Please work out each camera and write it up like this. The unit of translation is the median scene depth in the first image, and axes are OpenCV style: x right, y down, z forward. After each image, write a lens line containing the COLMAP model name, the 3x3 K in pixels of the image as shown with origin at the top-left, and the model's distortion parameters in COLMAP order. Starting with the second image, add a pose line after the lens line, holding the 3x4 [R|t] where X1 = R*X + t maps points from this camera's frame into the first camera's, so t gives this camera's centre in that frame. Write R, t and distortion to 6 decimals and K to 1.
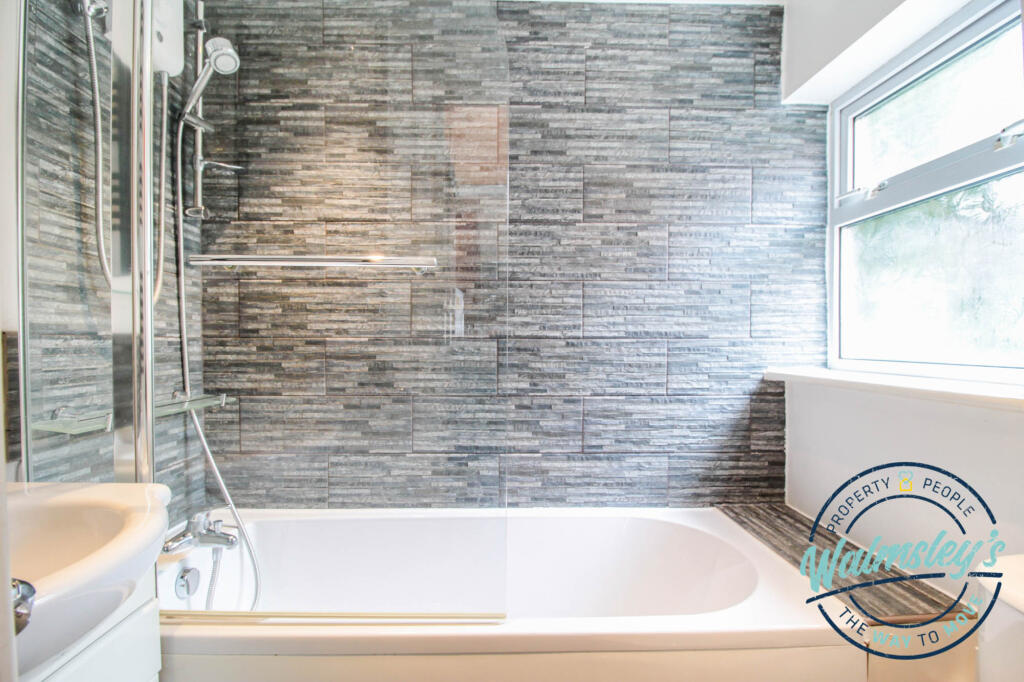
lens RADIAL K [[478.8, 0, 510.1], [0, 478.8, 343.2], [0, 0, 1]] dist [0.010129, -0.005181]
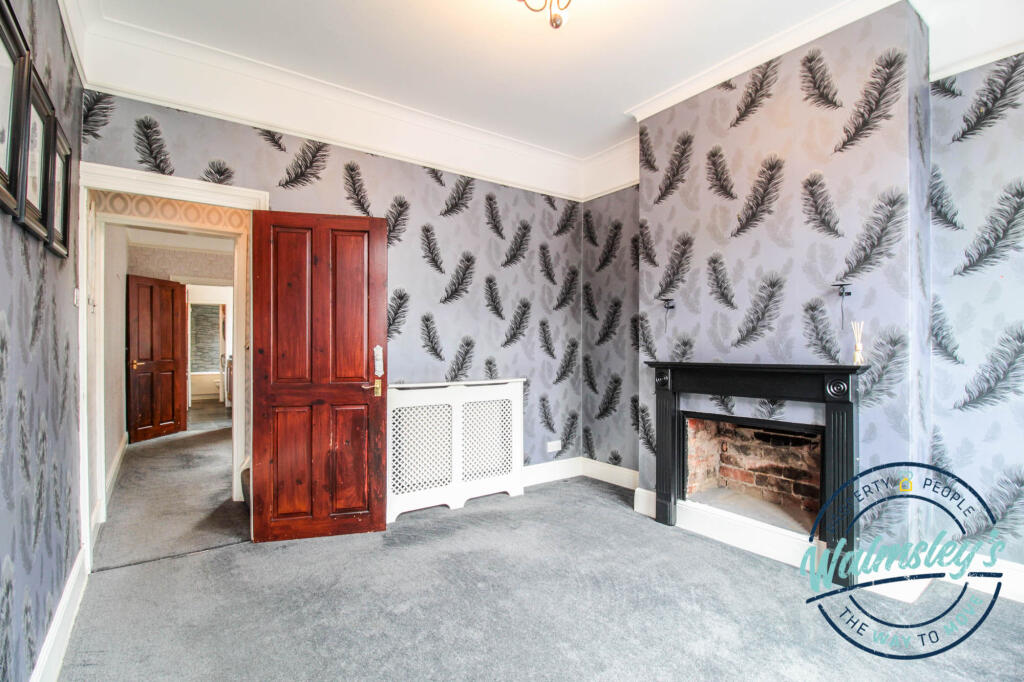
lens RADIAL K [[520.0, 0, 518.4], [0, 520.0, 345.6], [0, 0, 1]] dist [-0.016298, -0.001489]
pose [[0.824800, -0.002649, 0.565419, -0.408680], [0.010672, 0.999884, -0.010884, 0.099177], [-0.565324, 0.015011, 0.824732, -7.607192]]
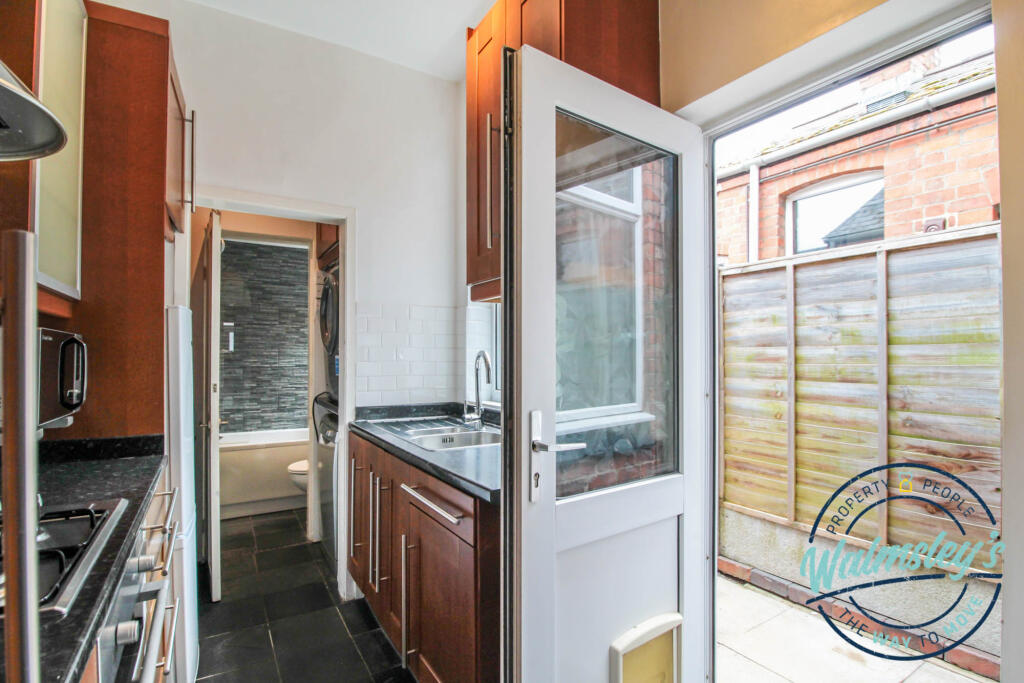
lens RADIAL K [[496.9, 0, 519.5], [0, 496.9, 350.7], [0, 0, 1]] dist [-0.015468, -0.001643]
pose [[0.855704, 0.006859, 0.517419, -0.134553], [0.004156, 0.999789, -0.020126, -0.042631], [-0.517448, 0.019372, 0.855495, -2.161231]]
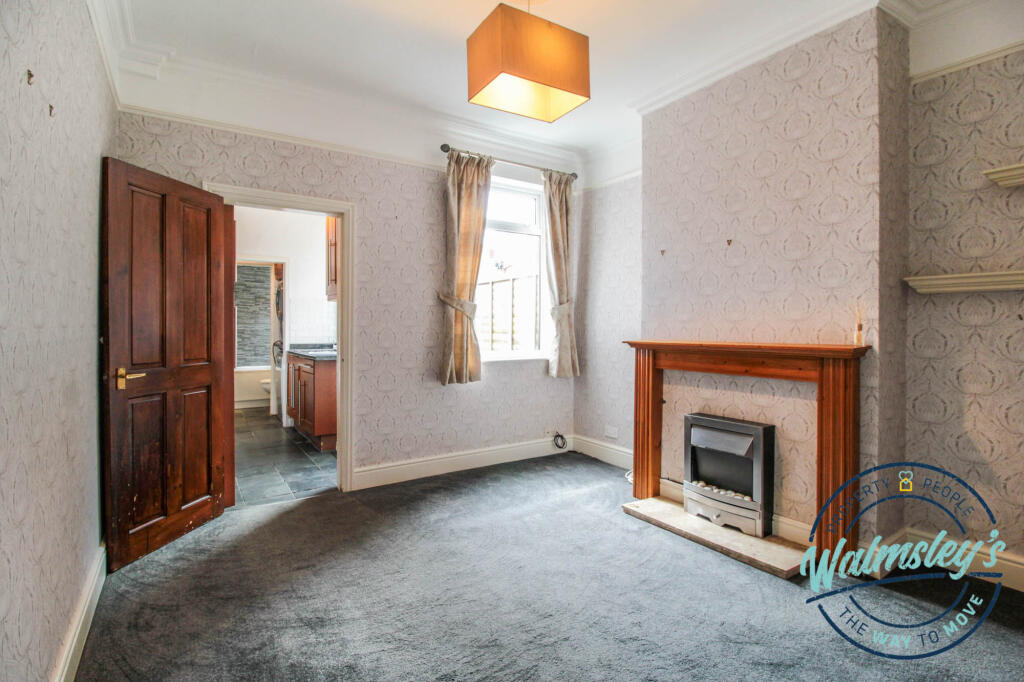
lens RADIAL K [[520.0, 0, 507.3], [0, 520.0, 332.6], [0, 0, 1]] dist [-0.016298, -0.001489]
pose [[0.849952, -0.000270, 0.526860, -0.424668], [0.001957, 0.999995, -0.002645, 0.033571], [-0.526856, 0.003280, 0.849948, -4.702238]]
